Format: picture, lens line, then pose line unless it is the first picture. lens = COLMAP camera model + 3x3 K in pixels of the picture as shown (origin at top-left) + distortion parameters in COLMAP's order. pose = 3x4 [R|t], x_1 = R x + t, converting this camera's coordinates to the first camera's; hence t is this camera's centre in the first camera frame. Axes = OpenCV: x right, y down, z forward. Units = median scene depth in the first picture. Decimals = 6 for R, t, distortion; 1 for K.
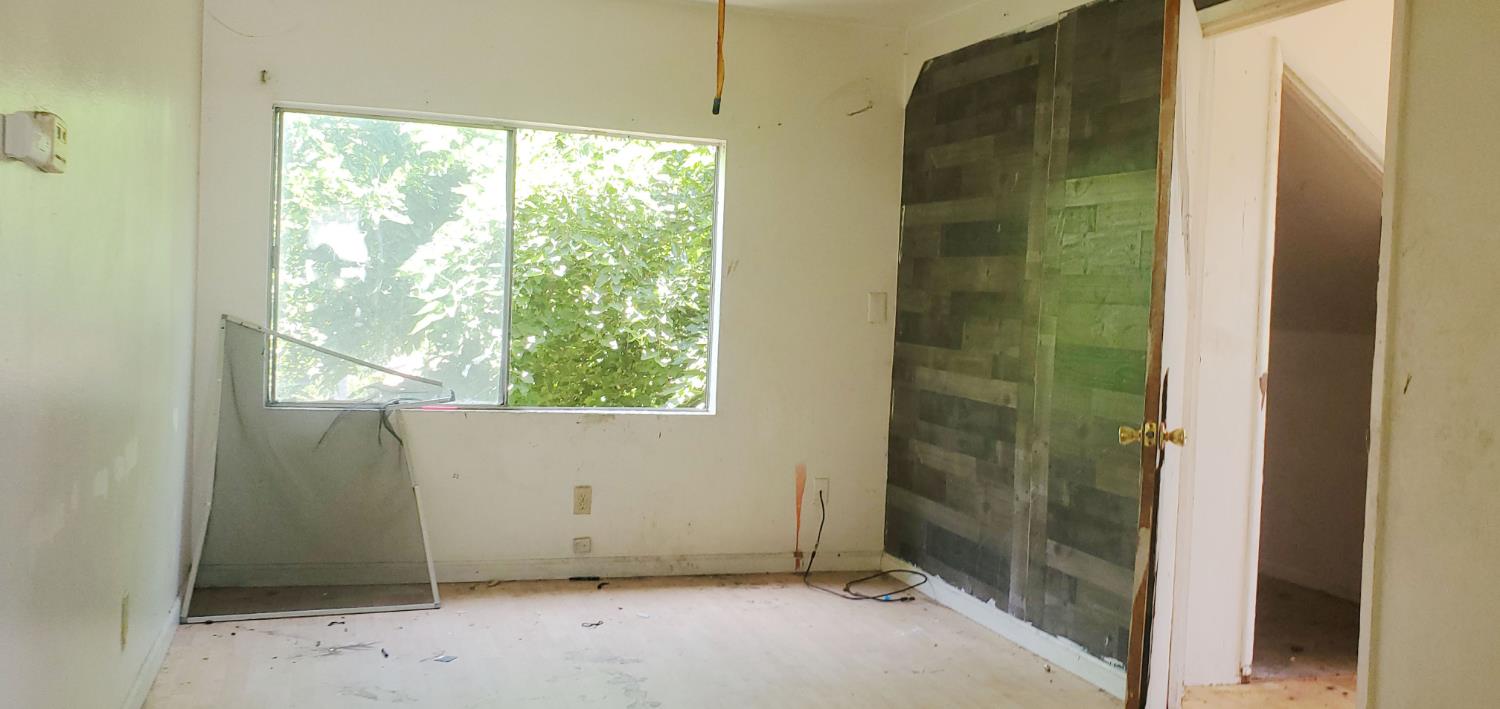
lens RADIAL K [[1196.4, 0, 750.0], [0, 1196.4, 354.5], [0, 0, 1]] dist [0.131999, -0.390643]
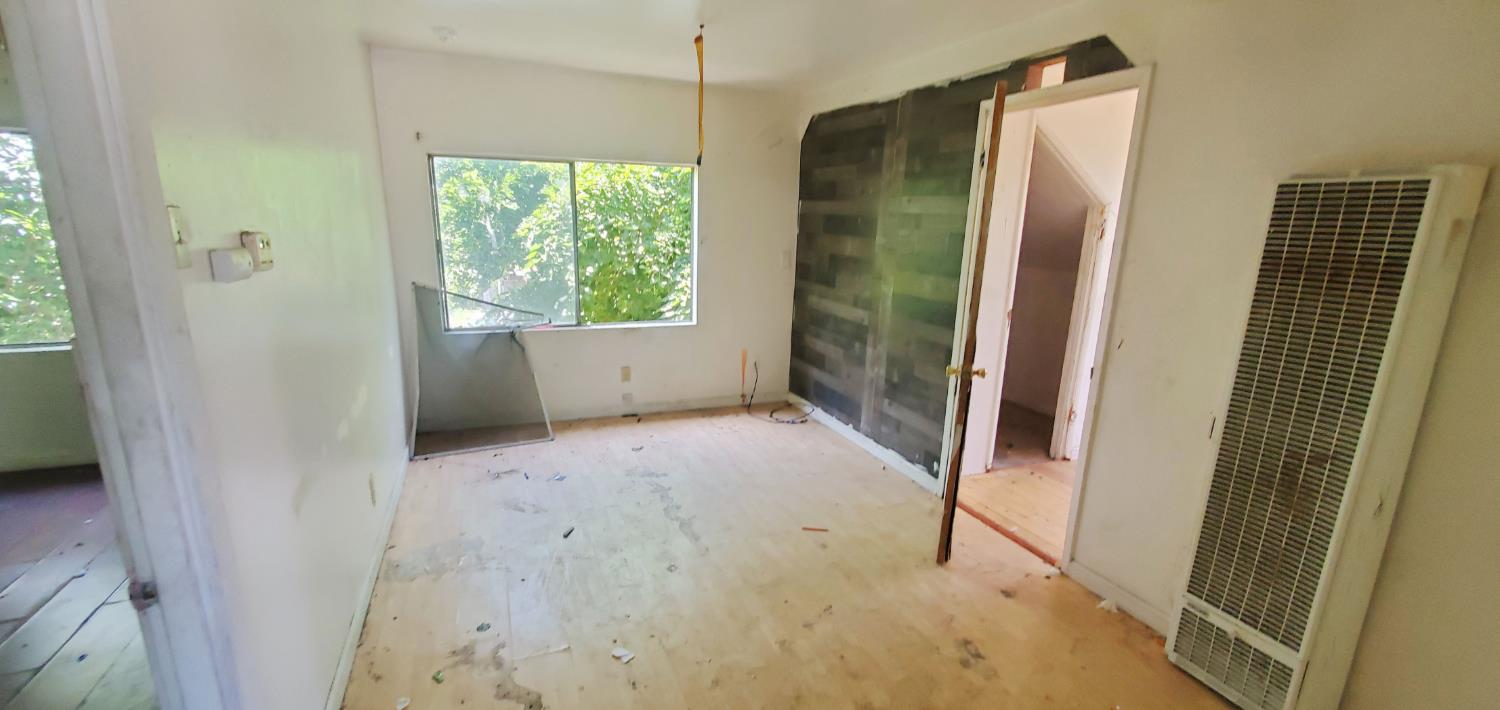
lens RADIAL K [[602.4, 0, 723.4], [0, 602.4, 368.8], [0, 0, 1]] dist [-0.001488, 0.000081]
pose [[0.998849, -0.033092, 0.034716, -0.024922], [0.025394, 0.978950, 0.202515, -0.072553], [-0.040687, -0.201401, 0.978664, 0.106933]]
